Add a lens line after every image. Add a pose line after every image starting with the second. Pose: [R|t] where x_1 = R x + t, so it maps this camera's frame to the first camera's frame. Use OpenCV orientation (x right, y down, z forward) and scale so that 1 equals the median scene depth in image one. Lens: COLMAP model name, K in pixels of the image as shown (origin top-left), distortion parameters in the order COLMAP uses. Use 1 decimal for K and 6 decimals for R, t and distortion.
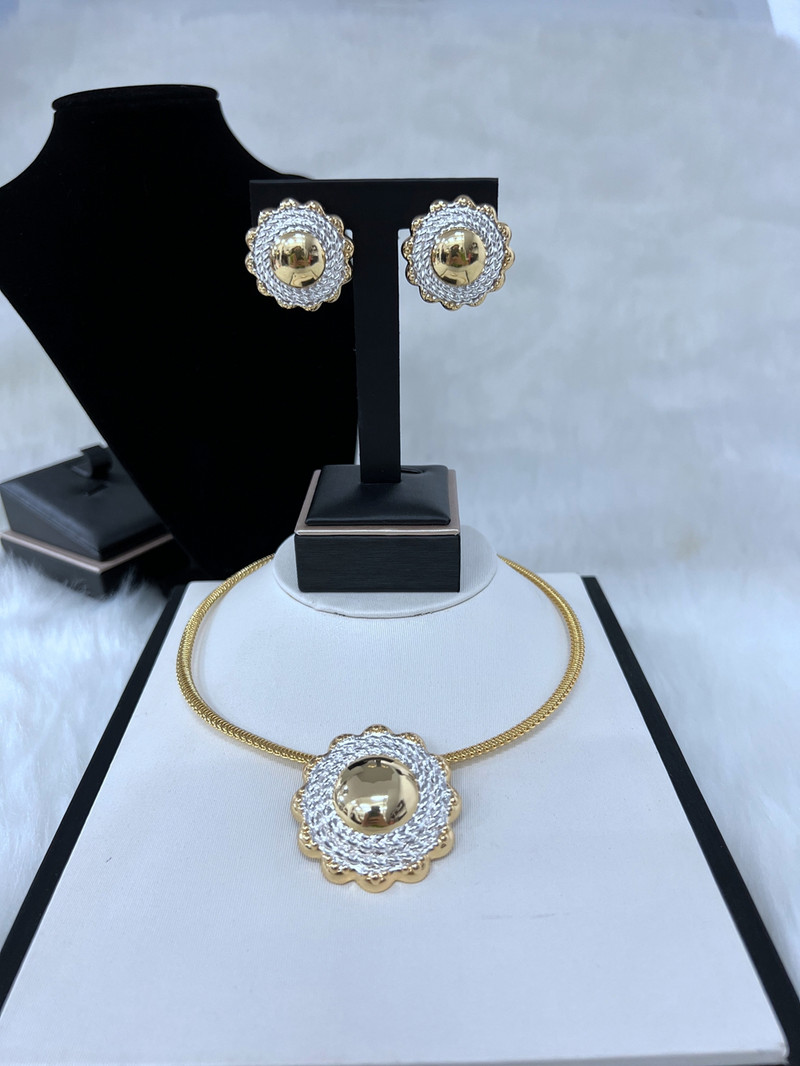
lens RADIAL K [[812.5, 0, 397.2], [0, 812.5, 535.0], [0, 0, 1]] dist [0.000351, -0.017100]
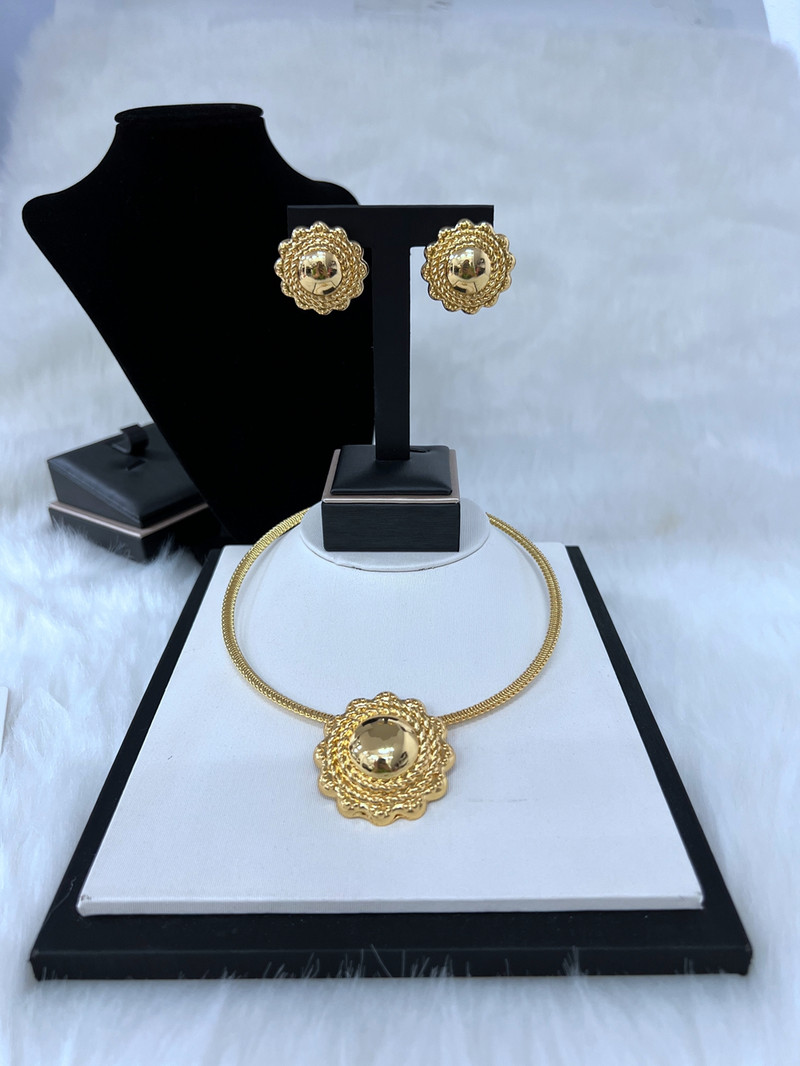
lens RADIAL K [[812.5, 0, 401.5], [0, 812.5, 531.9], [0, 0, 1]] dist [0.000351, -0.017100]
pose [[0.999897, 0.014267, -0.001692, -0.002460], [-0.014240, 0.999790, 0.014753, 0.014662], [0.001903, -0.014727, 0.999890, -0.119095]]
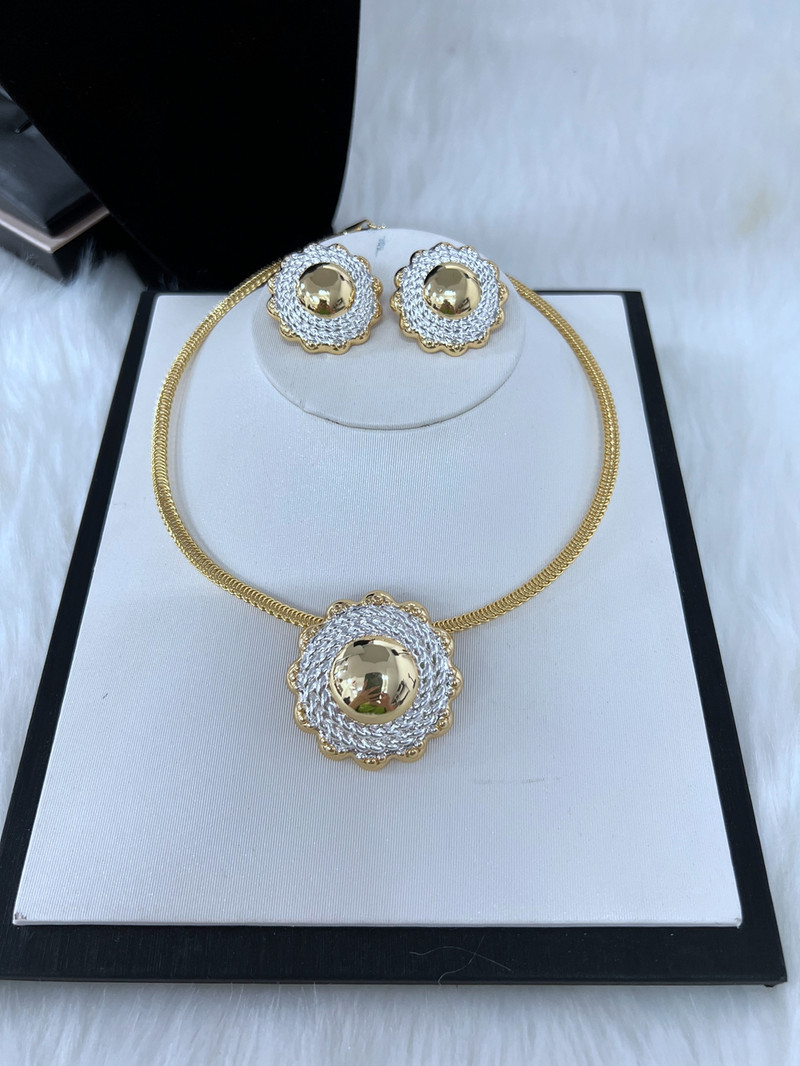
lens RADIAL K [[812.5, 0, 394.2], [0, 812.5, 534.2], [0, 0, 1]] dist [0.000351, -0.017100]
pose [[0.999605, 0.028094, -0.001039, -0.002536], [-0.023145, 0.843357, 0.536855, -0.155667], [0.015959, -0.536619, 0.843674, 0.130785]]
